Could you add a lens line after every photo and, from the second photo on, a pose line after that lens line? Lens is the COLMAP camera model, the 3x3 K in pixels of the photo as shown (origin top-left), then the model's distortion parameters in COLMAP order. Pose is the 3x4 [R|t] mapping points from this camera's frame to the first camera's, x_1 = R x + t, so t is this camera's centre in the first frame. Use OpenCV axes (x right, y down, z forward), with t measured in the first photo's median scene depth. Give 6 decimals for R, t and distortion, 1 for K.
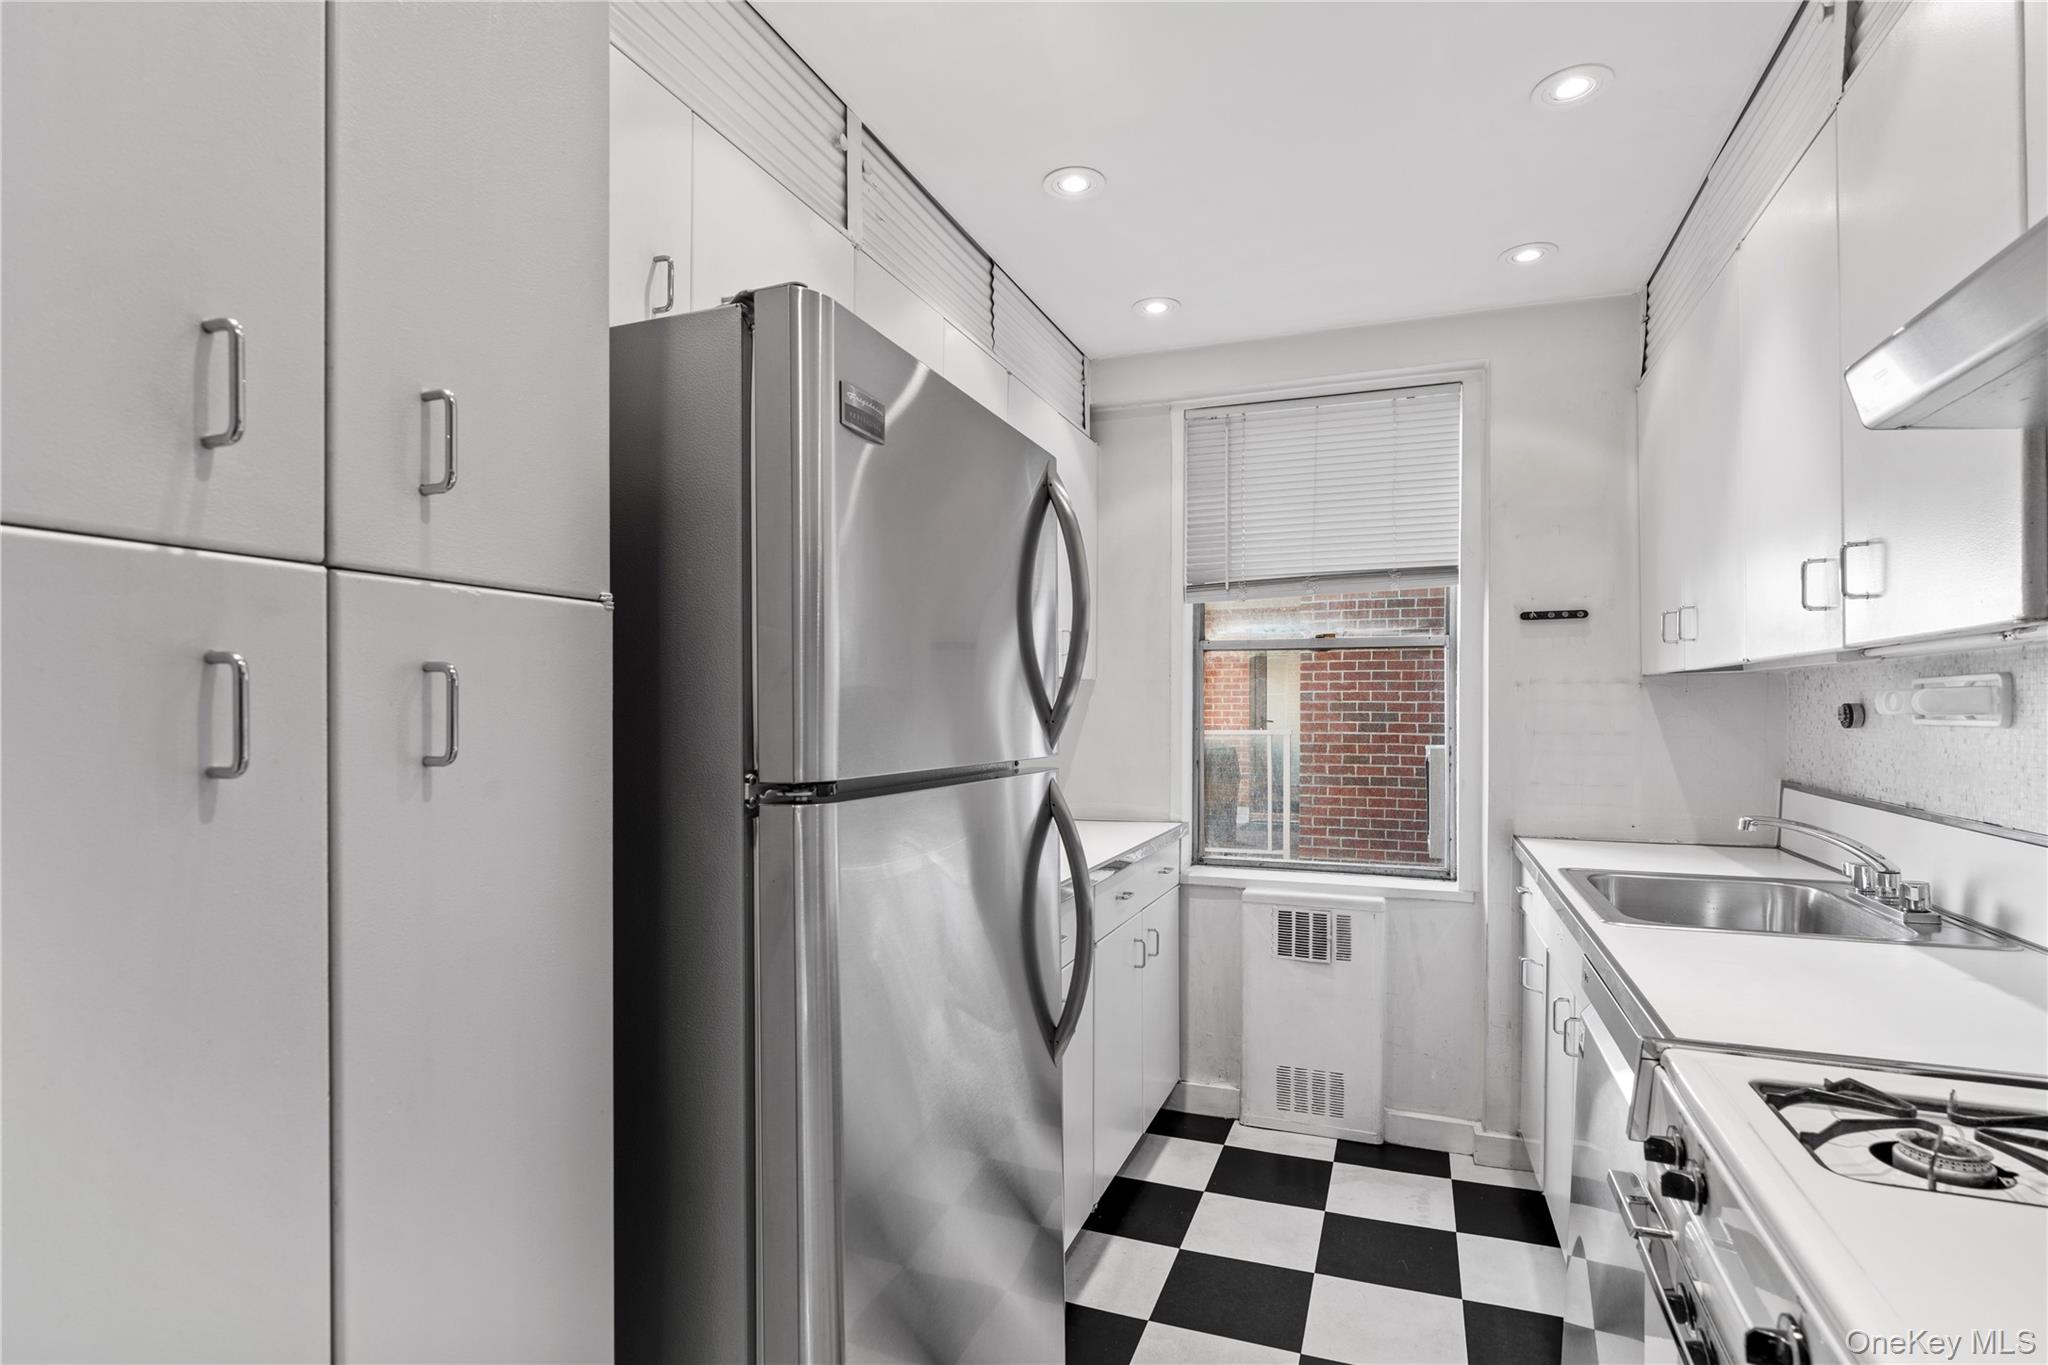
lens RADIAL K [[1027.5, 0, 1022.3], [0, 1027.5, 712.8], [0, 0, 1]] dist [-0.005802, 0.003962]
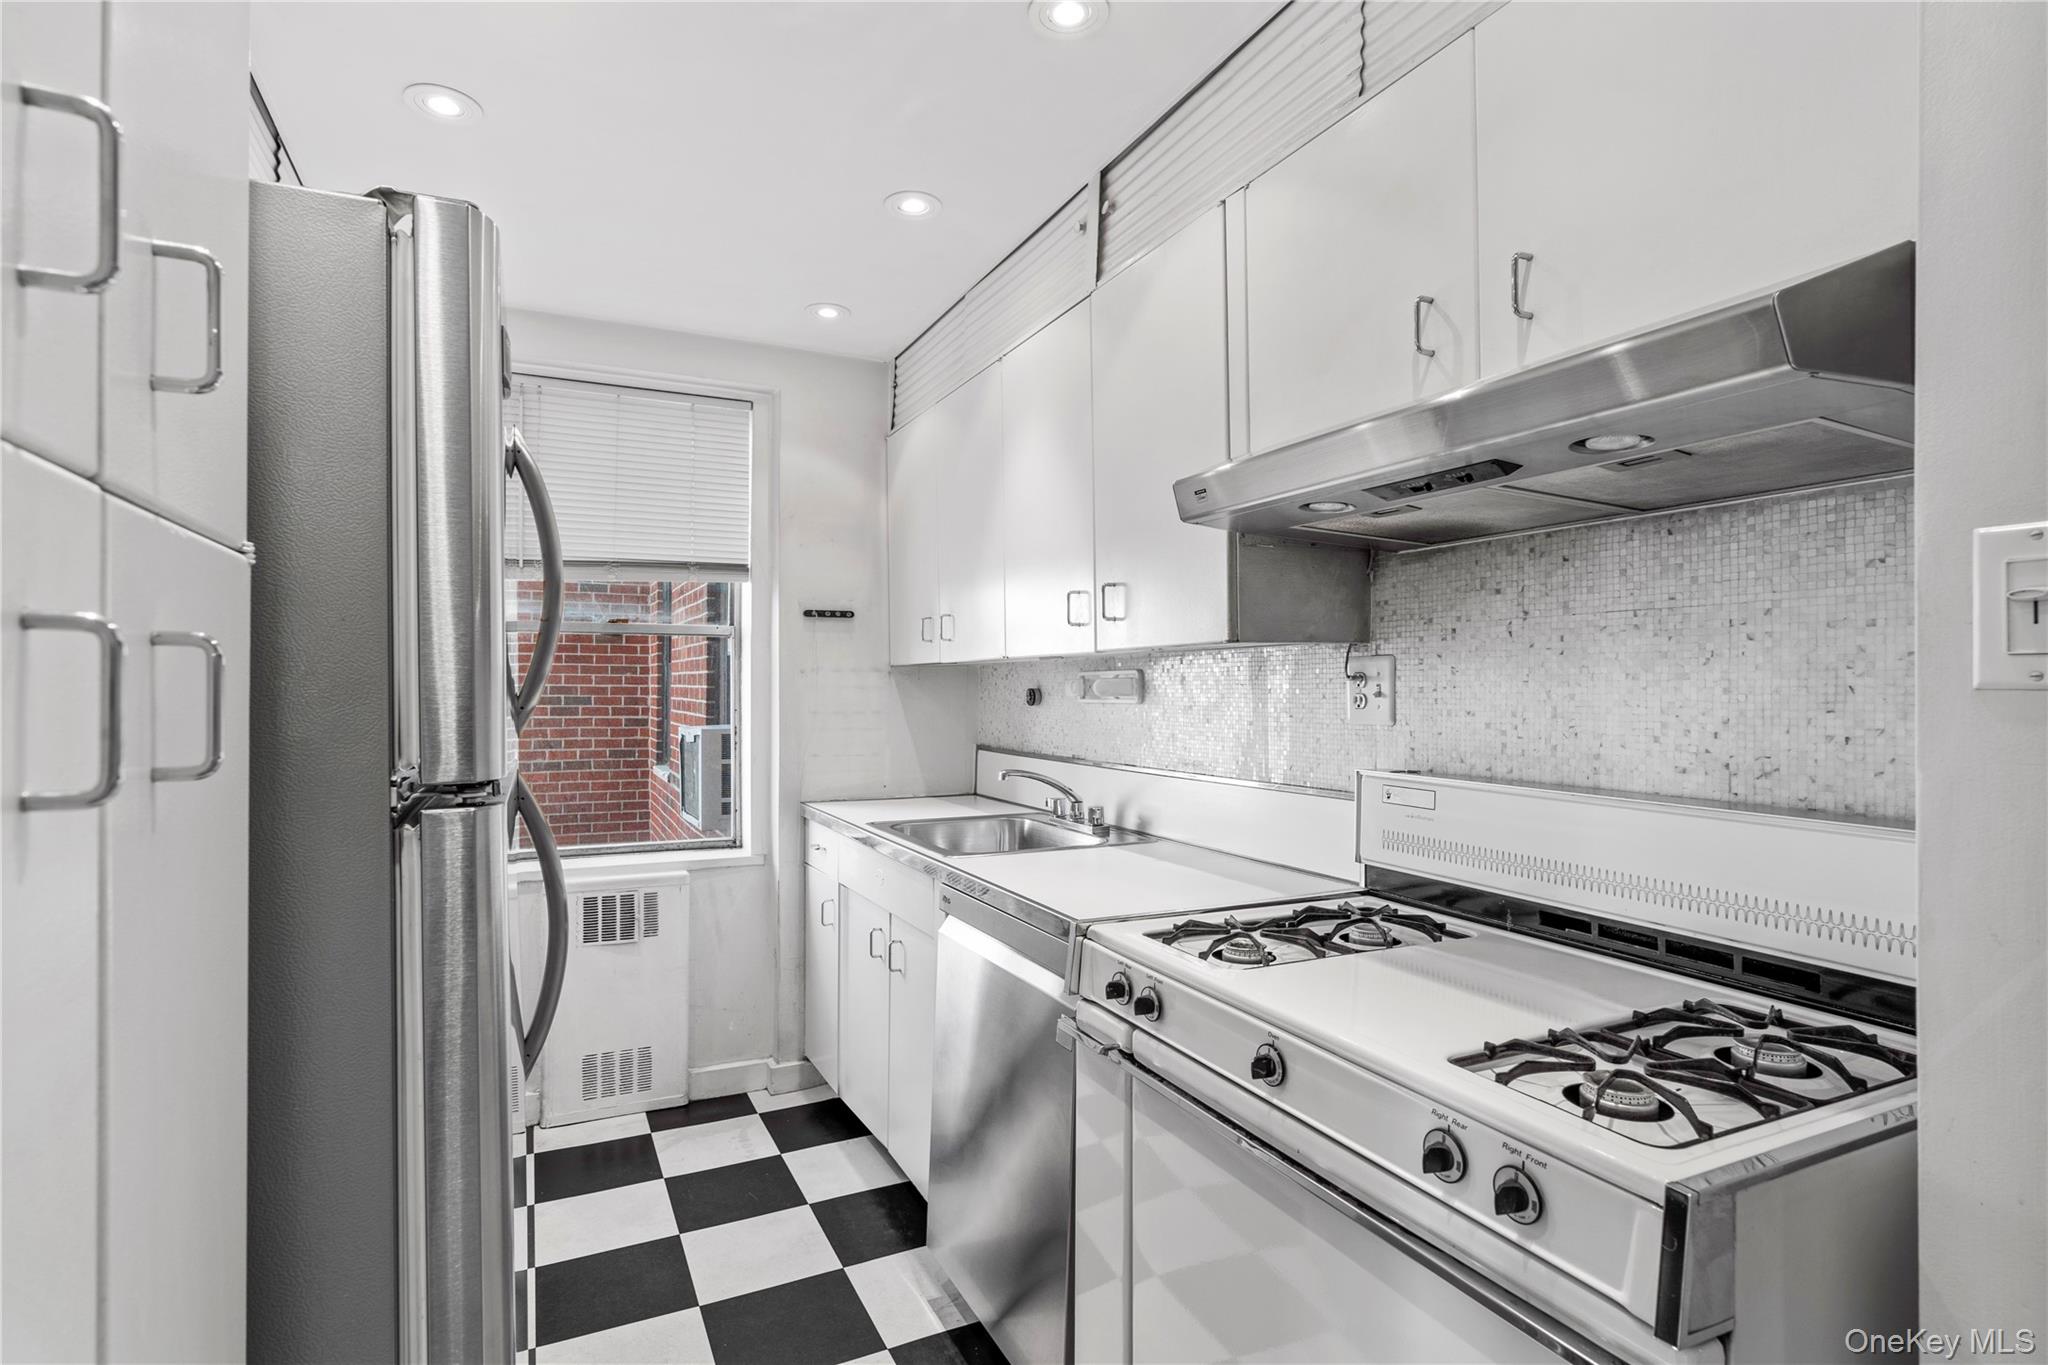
lens RADIAL K [[1027.5, 0, 997.4], [0, 1027.5, 682.0], [0, 0, 1]] dist [-0.005802, 0.003962]
pose [[0.687581, 0.004992, 0.726090, -0.215352], [0.004838, 0.999923, -0.011457, -0.001401], [-0.726092, 0.011391, 0.687504, 0.036238]]
